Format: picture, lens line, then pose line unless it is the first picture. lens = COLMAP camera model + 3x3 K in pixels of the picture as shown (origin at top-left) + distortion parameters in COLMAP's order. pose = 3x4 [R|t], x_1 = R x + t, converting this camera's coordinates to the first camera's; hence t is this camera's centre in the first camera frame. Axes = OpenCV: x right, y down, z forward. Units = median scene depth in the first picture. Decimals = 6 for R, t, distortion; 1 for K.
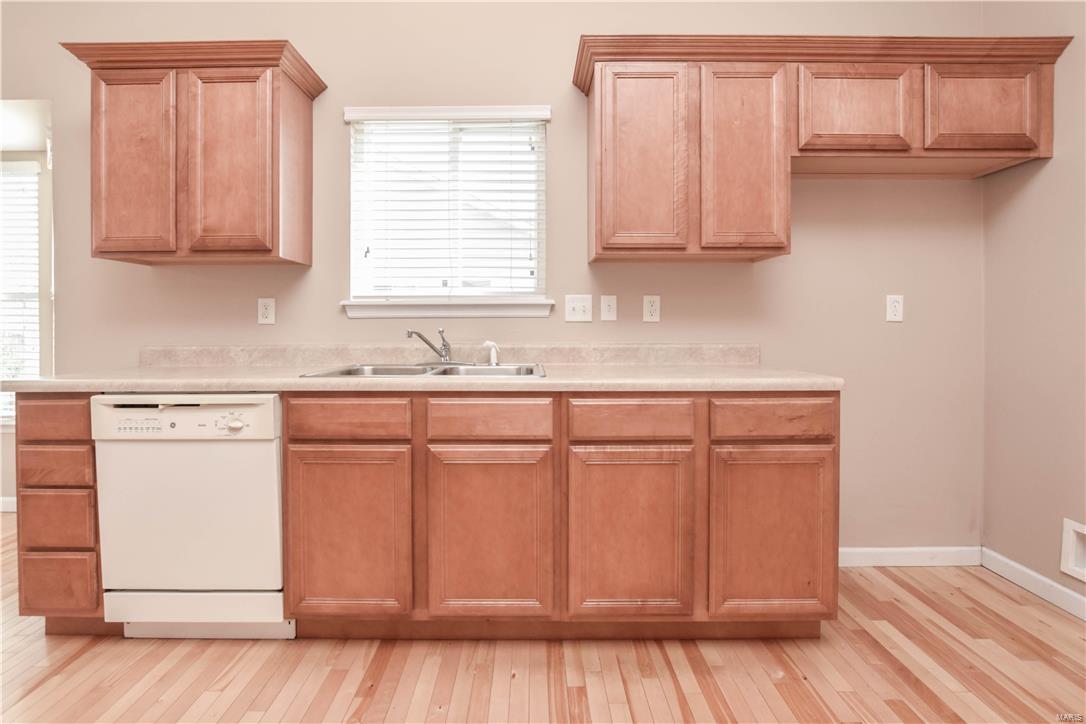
lens RADIAL K [[492.6, 0, 526.1], [0, 492.6, 329.9], [0, 0, 1]] dist [-0.020297, 0.001760]
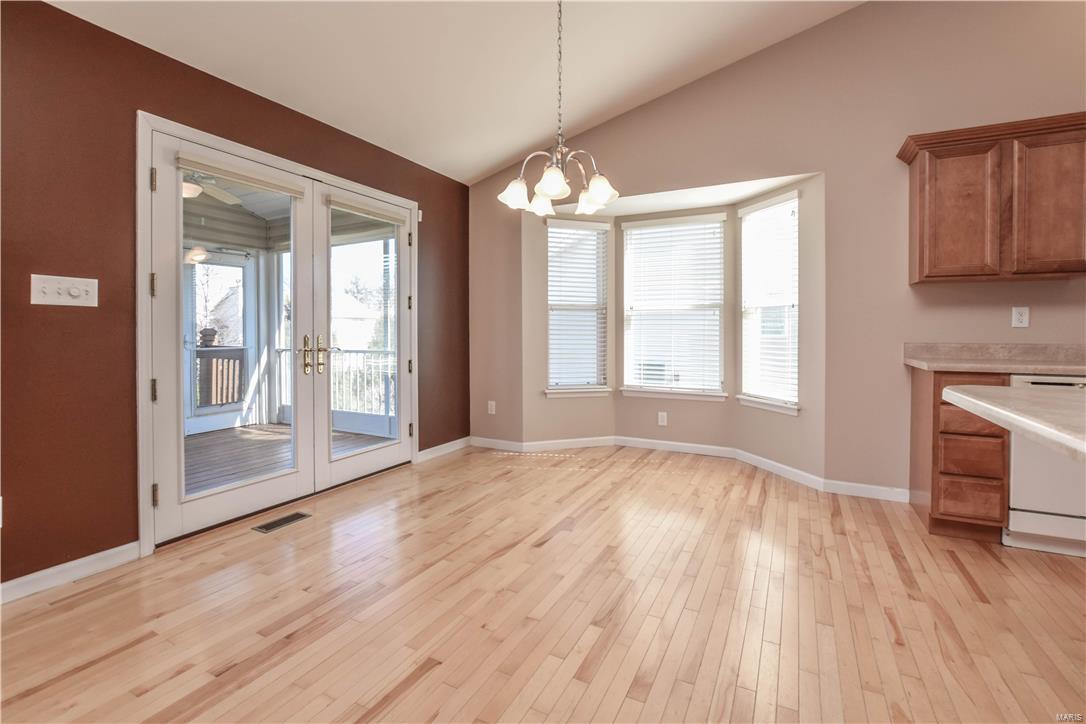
lens RADIAL K [[492.6, 0, 525.9], [0, 492.6, 332.9], [0, 0, 1]] dist [-0.020297, 0.001760]
pose [[0.889176, 0.009997, -0.457456, -1.285787], [-0.011240, 0.999937, 0.000005, 0.019368], [0.457427, 0.005138, 0.889232, -0.825255]]
